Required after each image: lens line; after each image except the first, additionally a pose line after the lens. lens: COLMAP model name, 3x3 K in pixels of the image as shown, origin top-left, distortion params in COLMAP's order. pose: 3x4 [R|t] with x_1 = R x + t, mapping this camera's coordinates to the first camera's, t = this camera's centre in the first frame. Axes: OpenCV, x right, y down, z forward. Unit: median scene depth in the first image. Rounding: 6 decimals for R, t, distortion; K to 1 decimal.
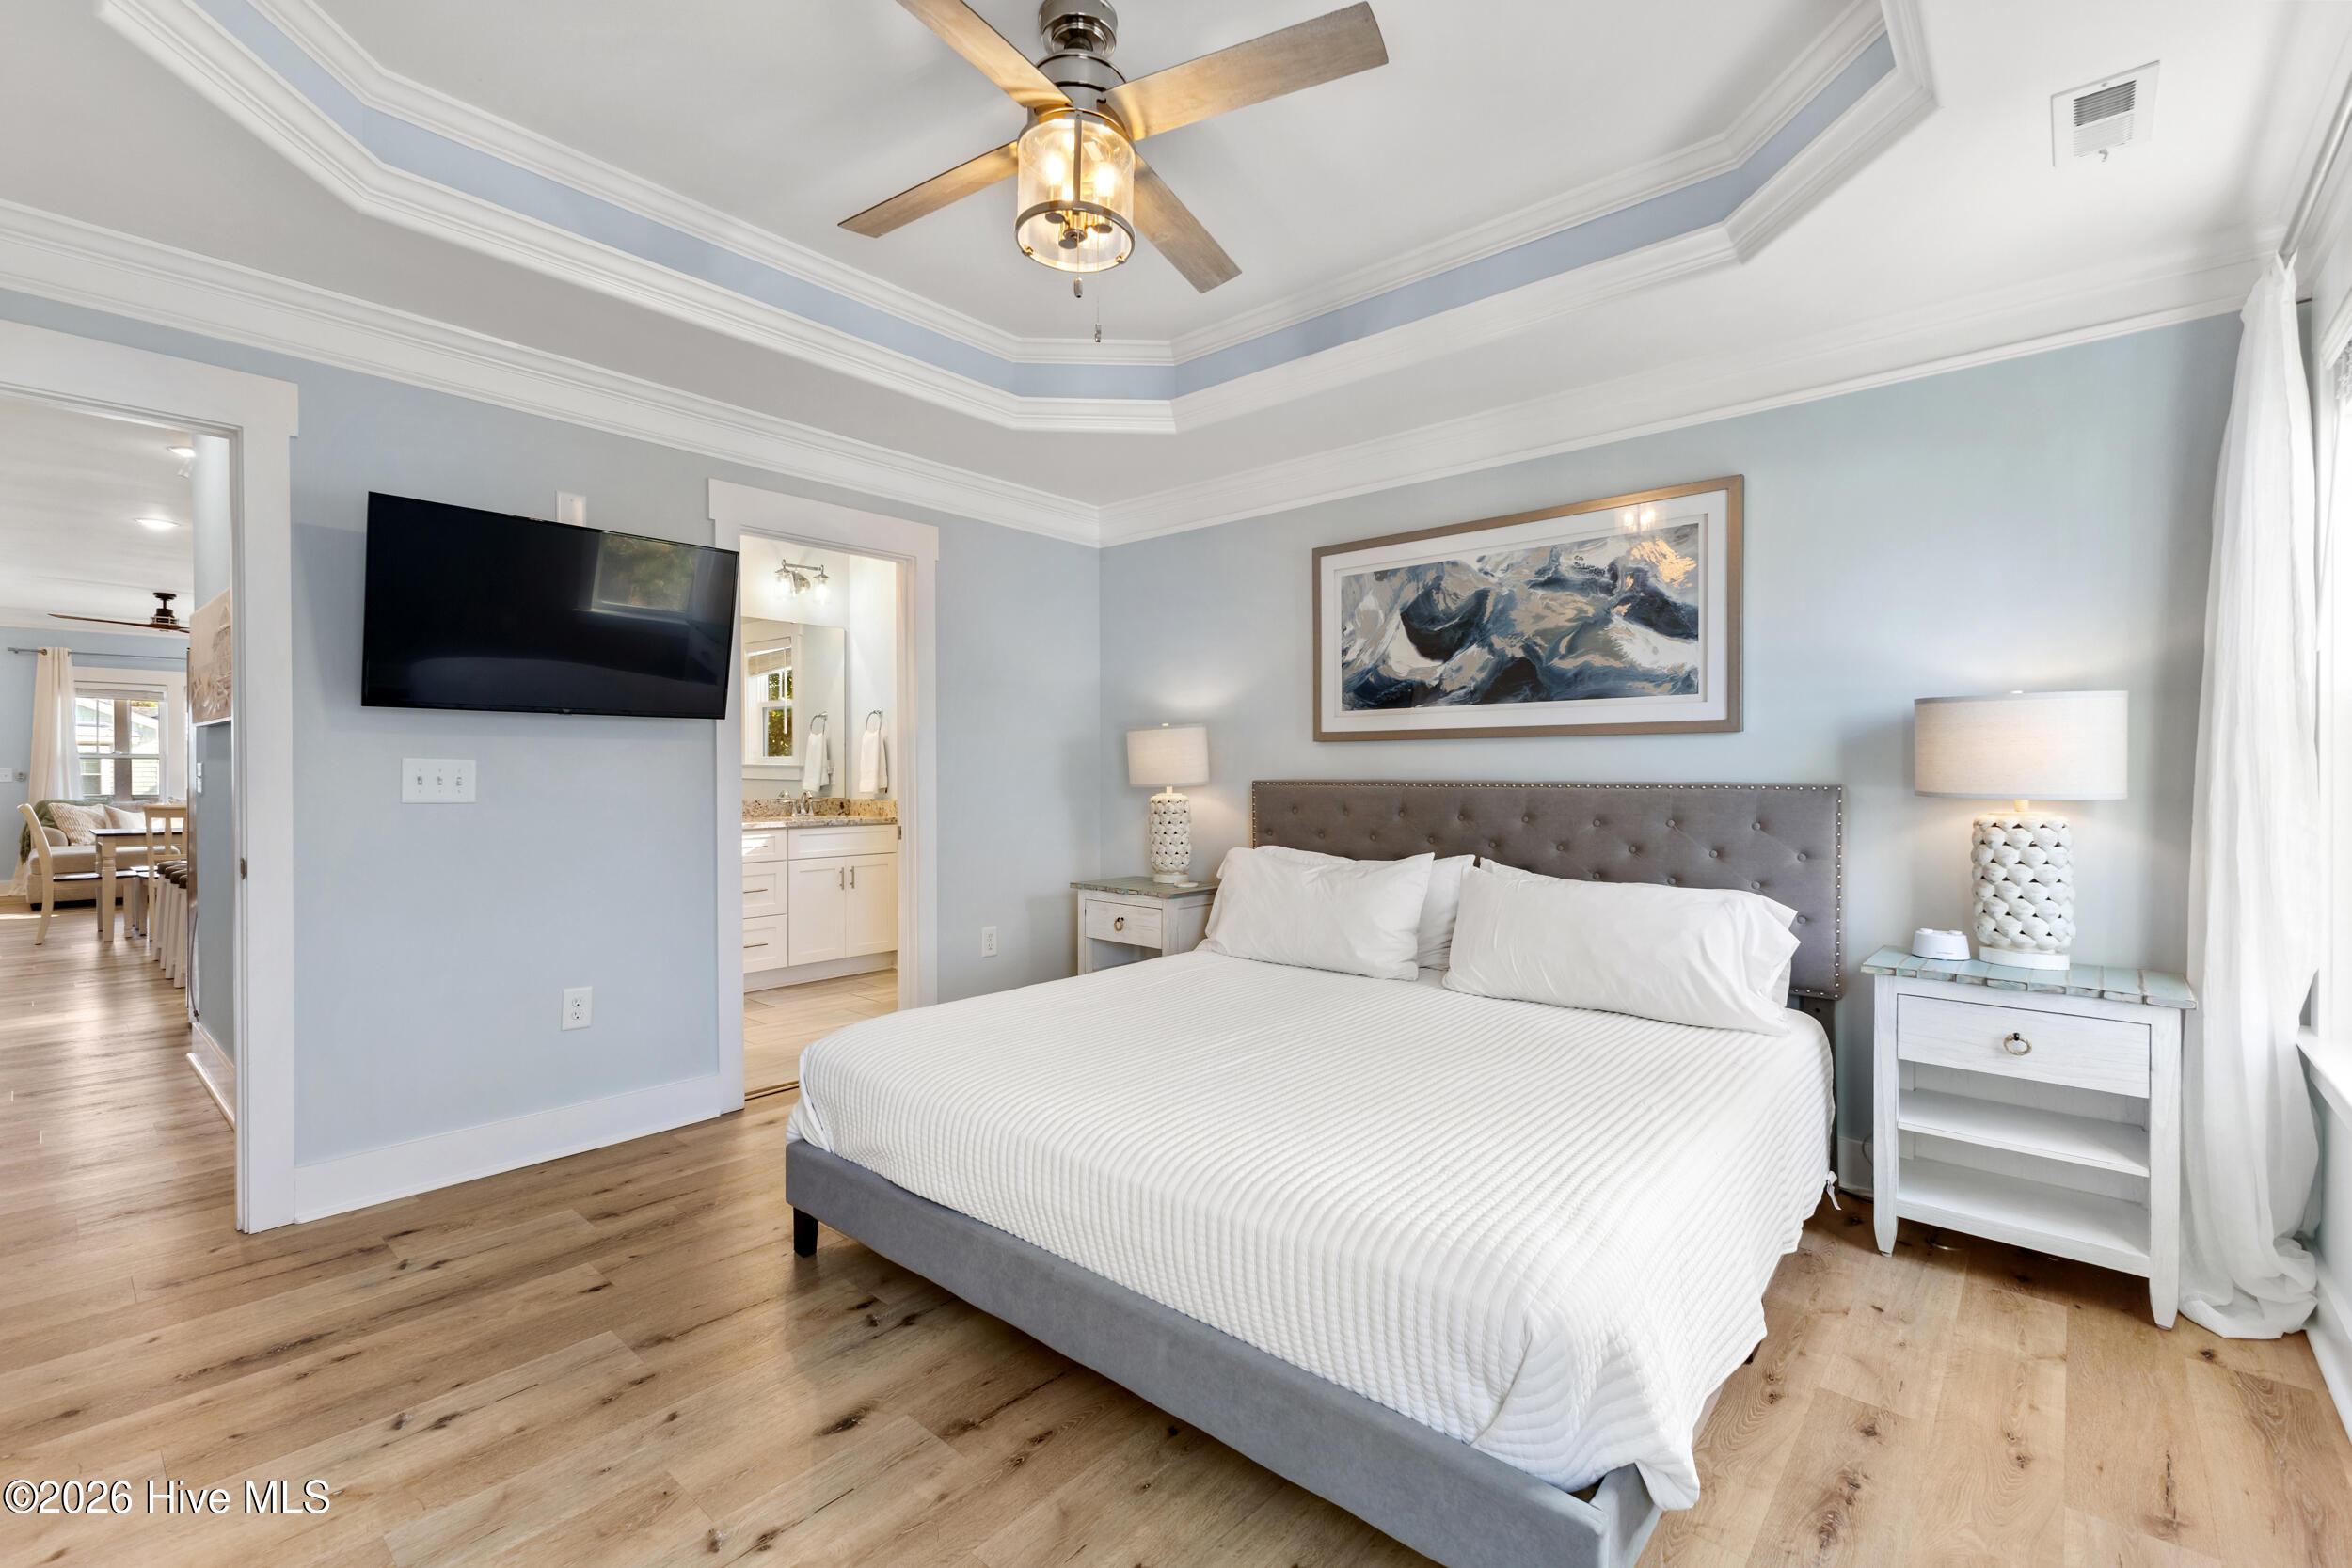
lens RADIAL K [[1008.9, 0, 1173.2], [0, 1008.9, 783.8], [0, 0, 1]] dist [0.006591, -0.001061]
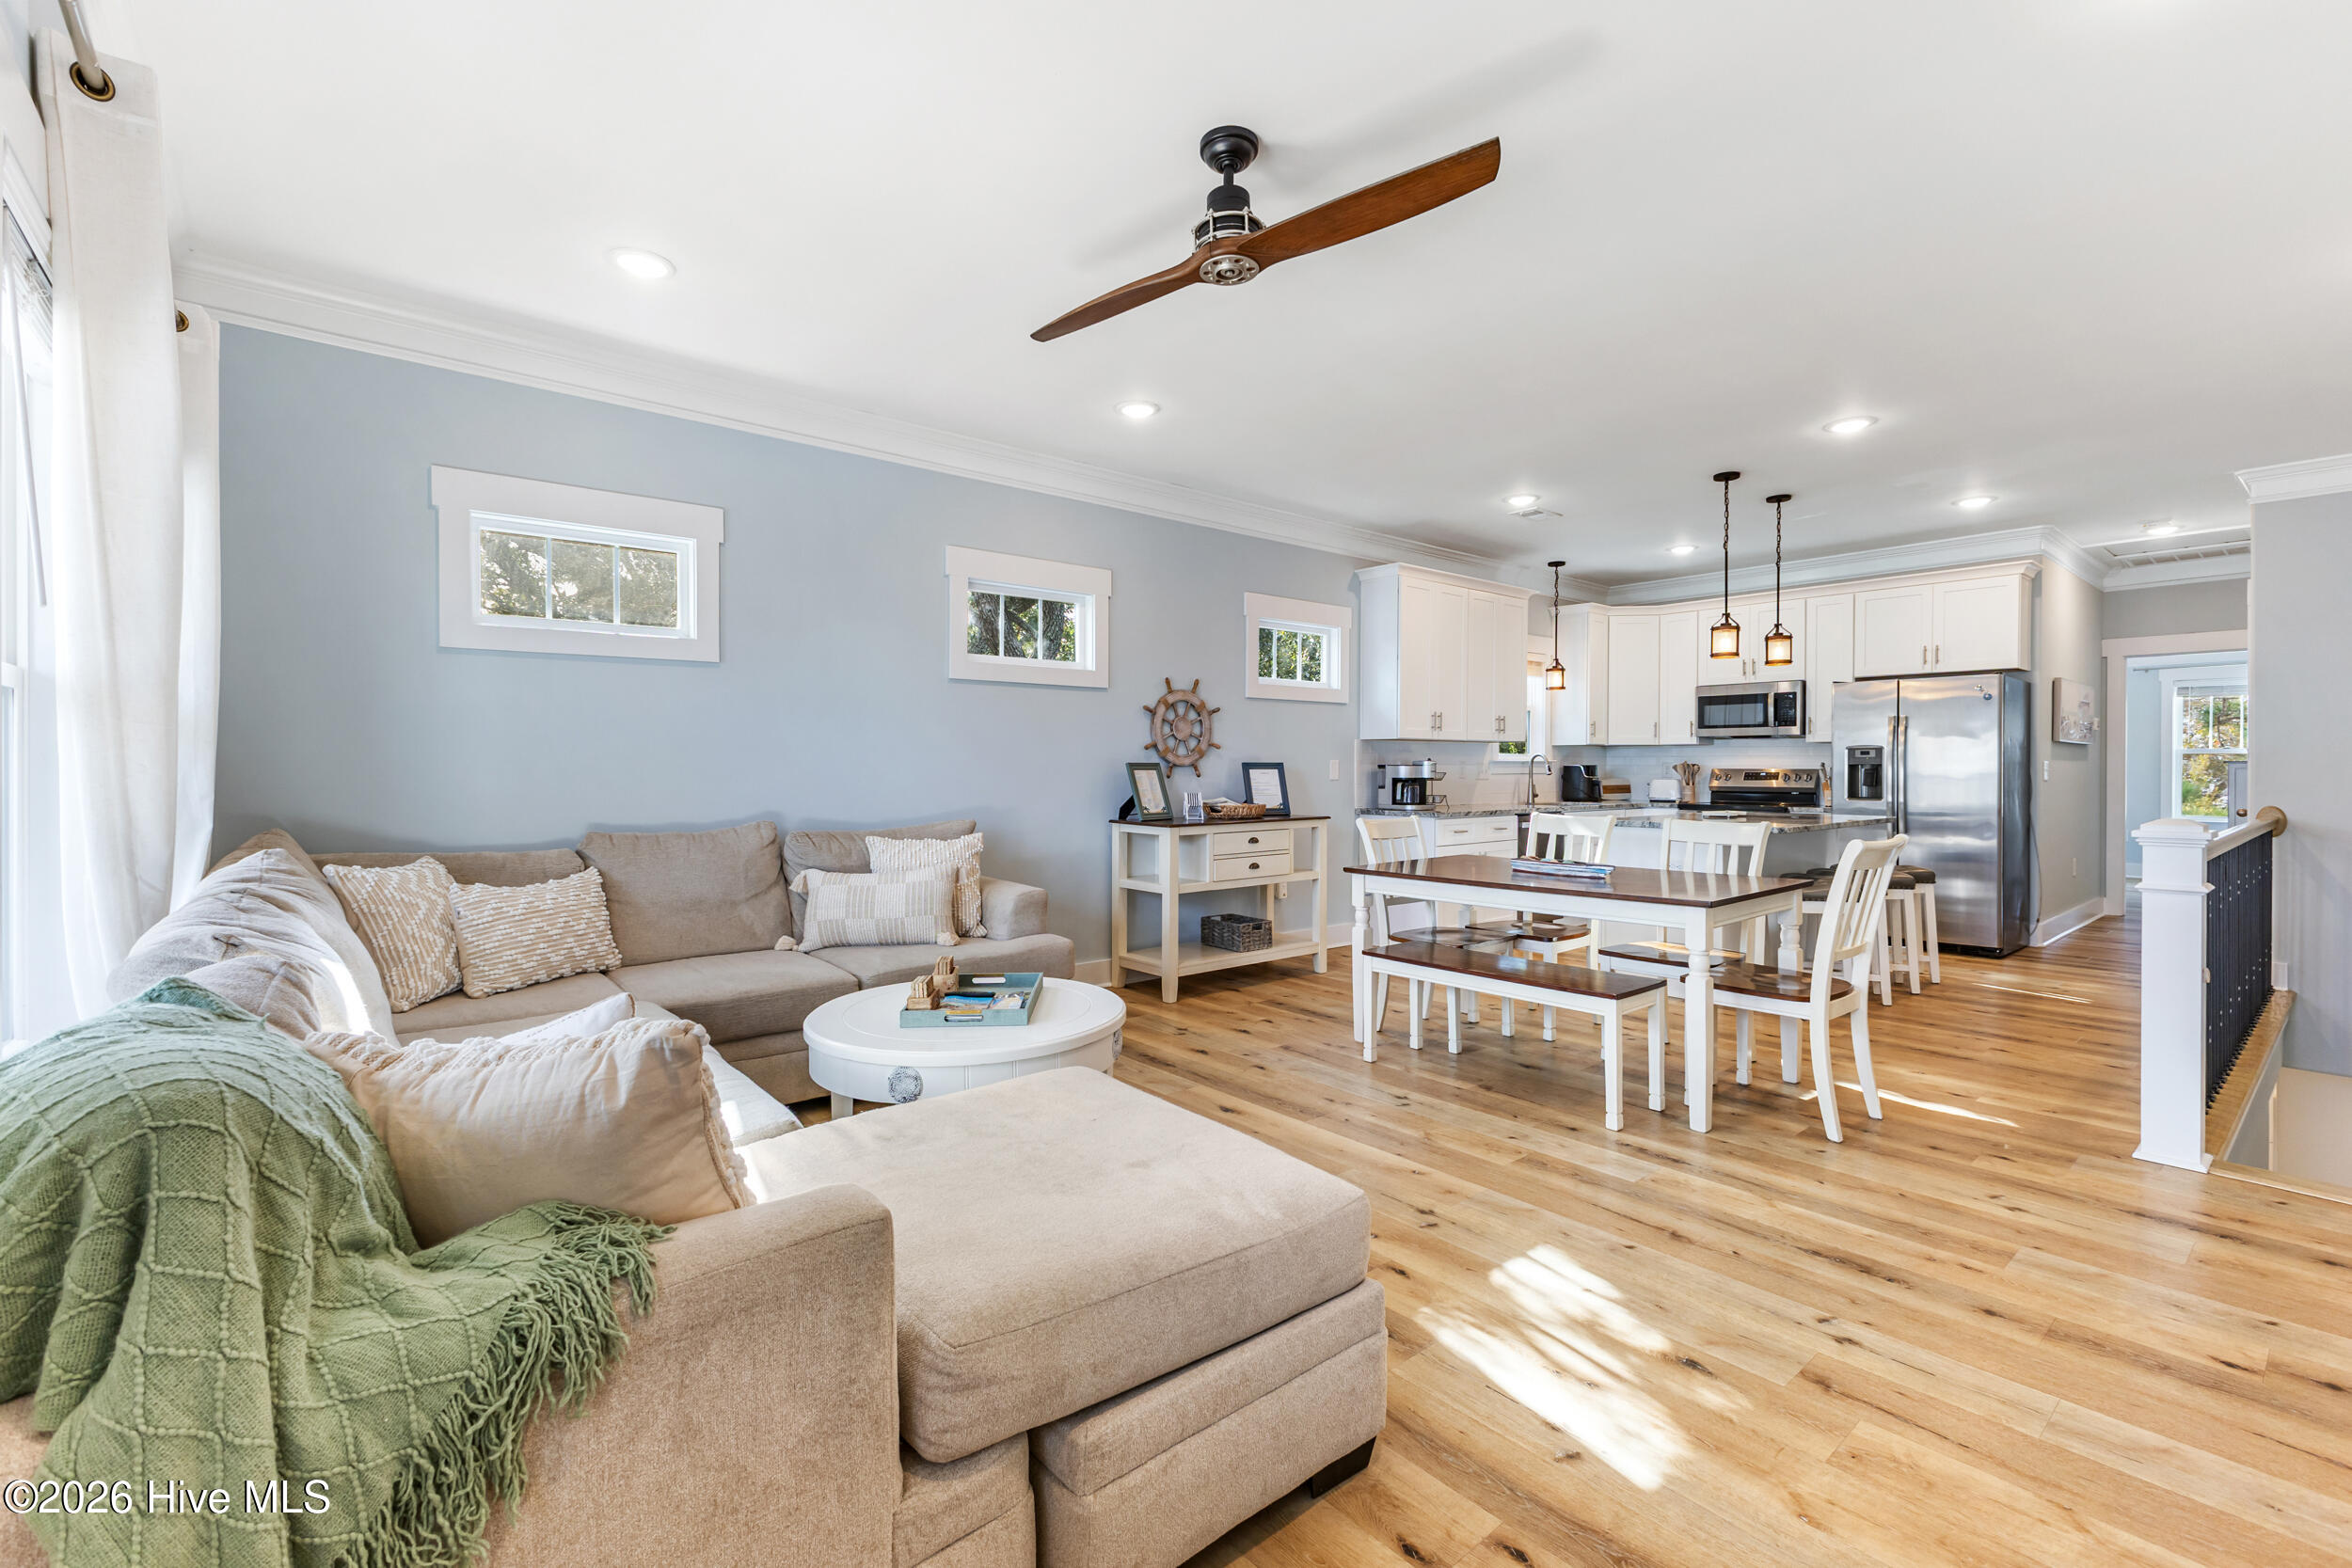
lens RADIAL K [[1009.2, 0, 1175.1], [0, 1009.2, 778.1], [0, 0, 1]] dist [0.009207, -0.000493]
pose [[0.156058, -0.012056, 0.987674, -1.228901], [0.009881, 0.999895, 0.010644, -0.010741], [-0.987698, 0.008098, 0.156161, 0.935253]]
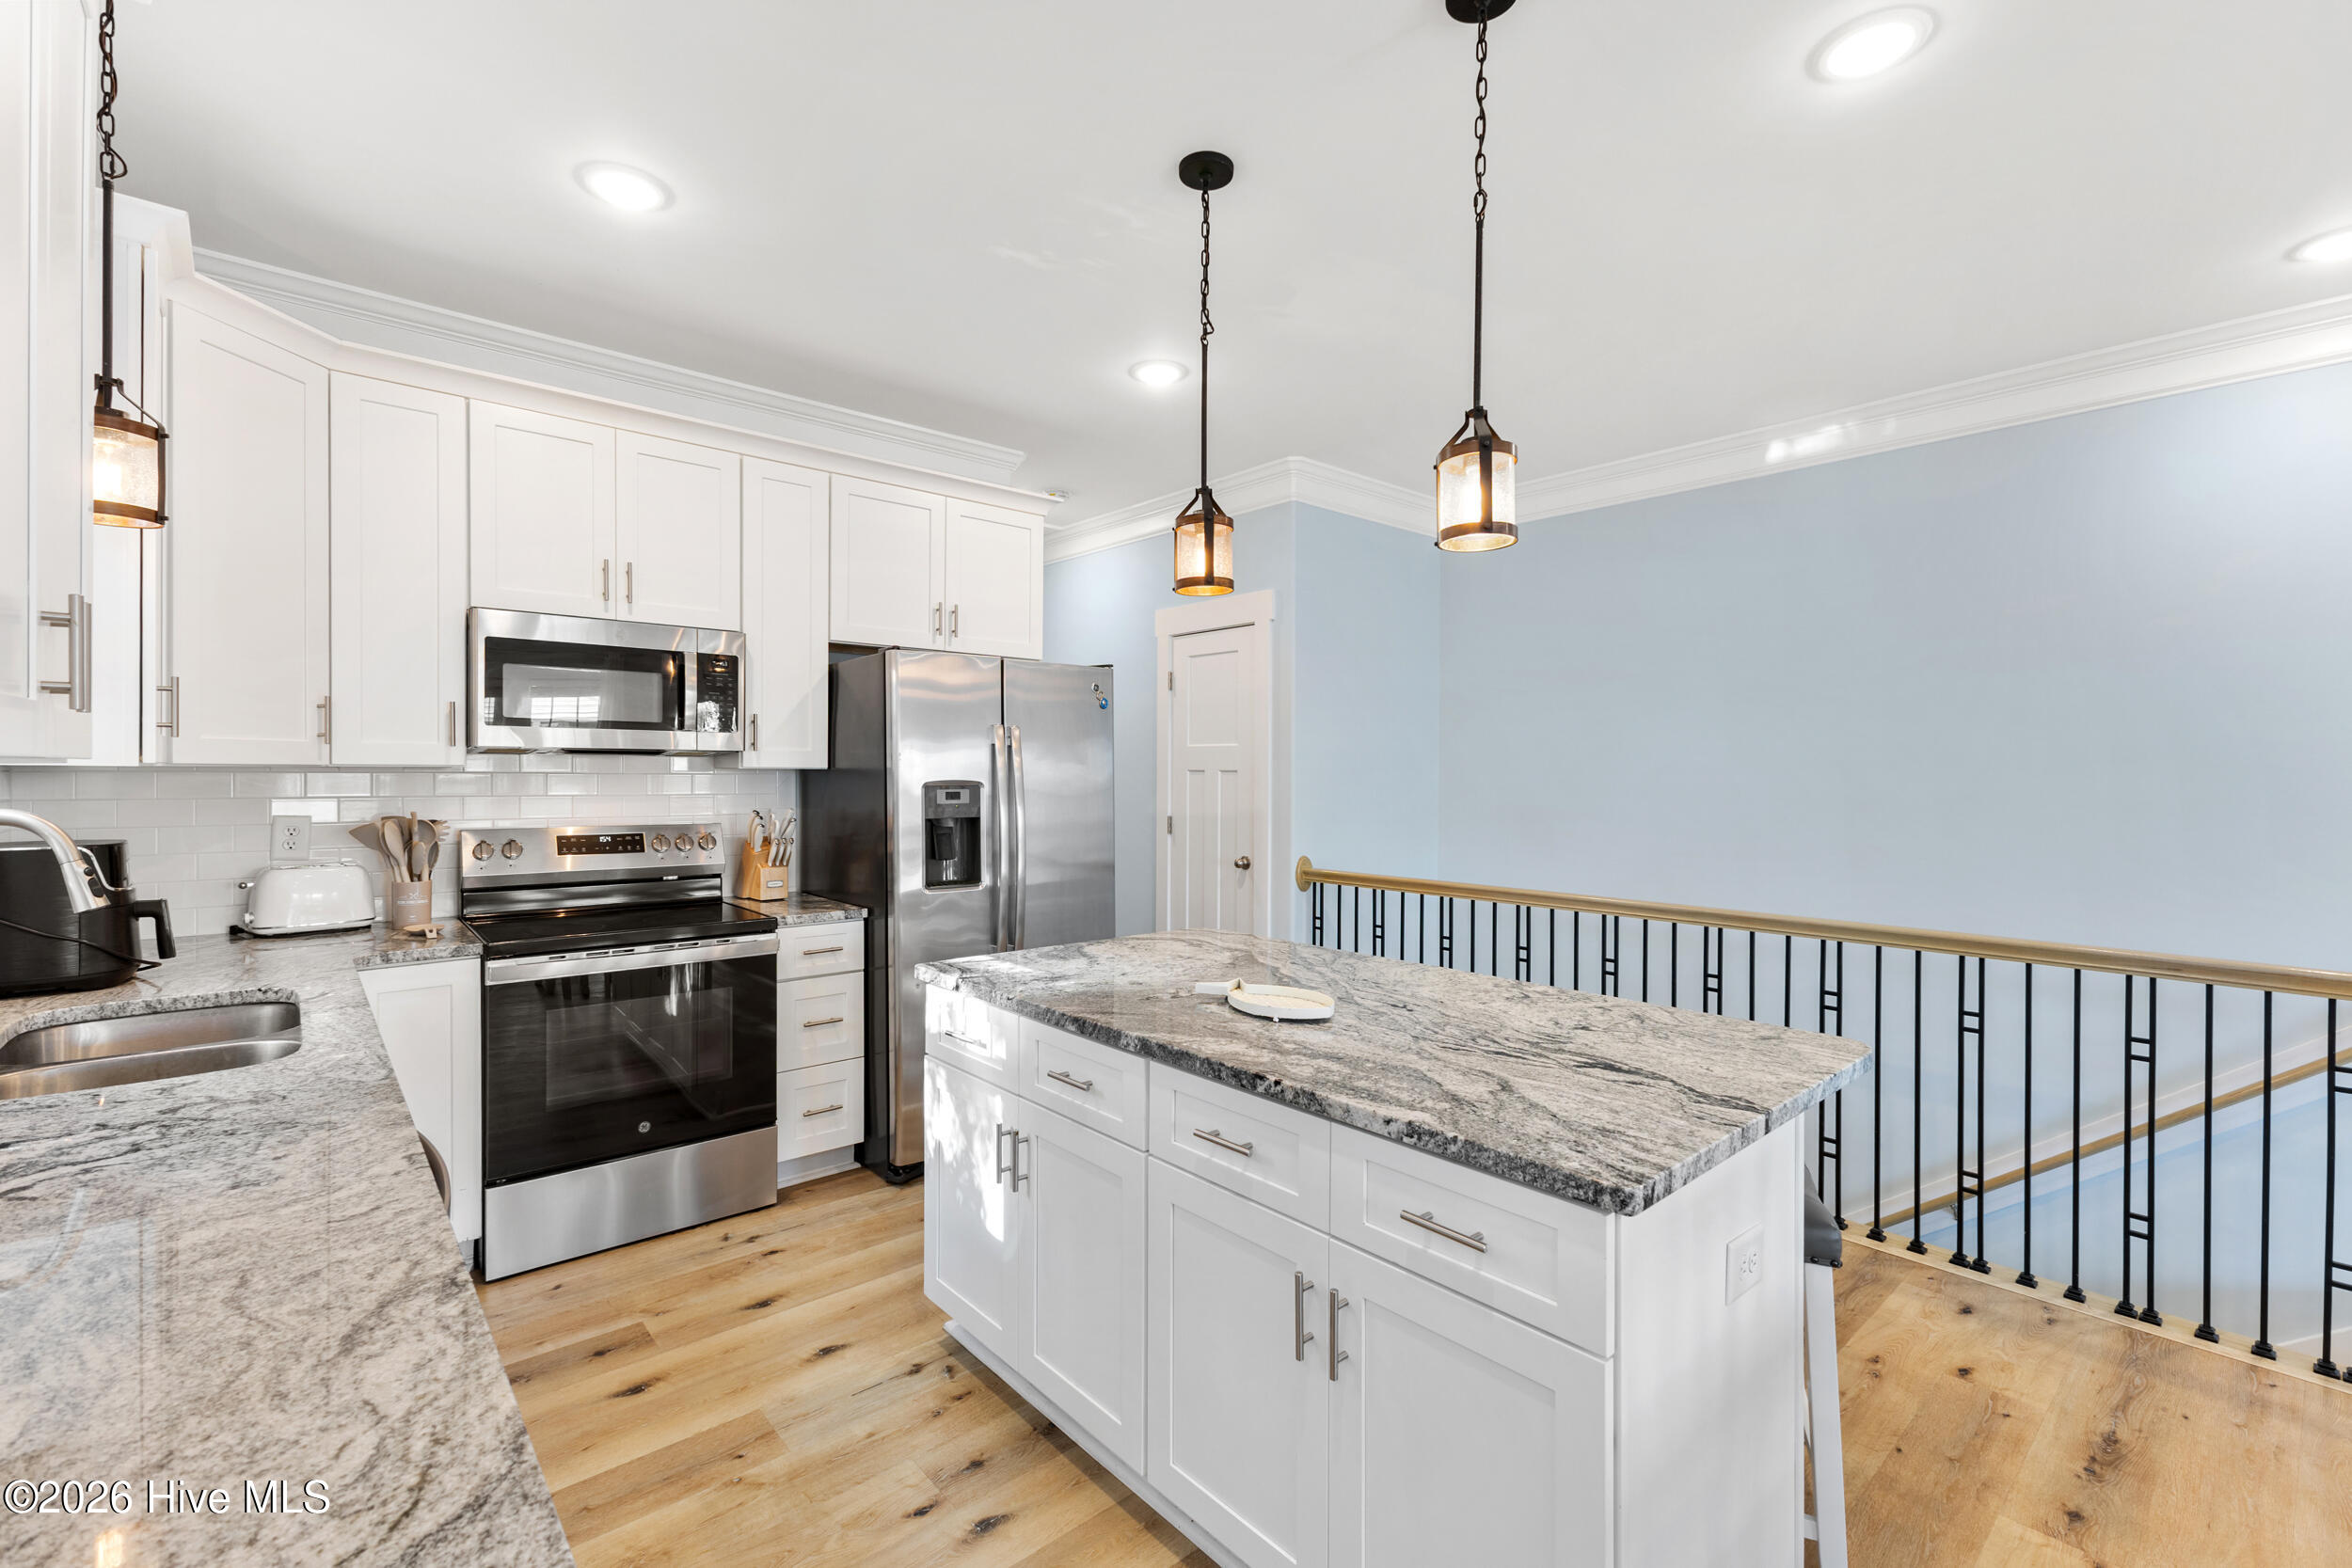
lens RADIAL K [[1013.3, 0, 1173.6], [0, 1013.3, 780.2], [0, 0, 1]] dist [0.008530, -0.000515]
pose [[-0.991137, -0.007788, 0.132619, -0.573470], [-0.005100, 0.999775, 0.020592, -0.029114], [-0.132749, 0.019733, -0.990953, 0.913115]]
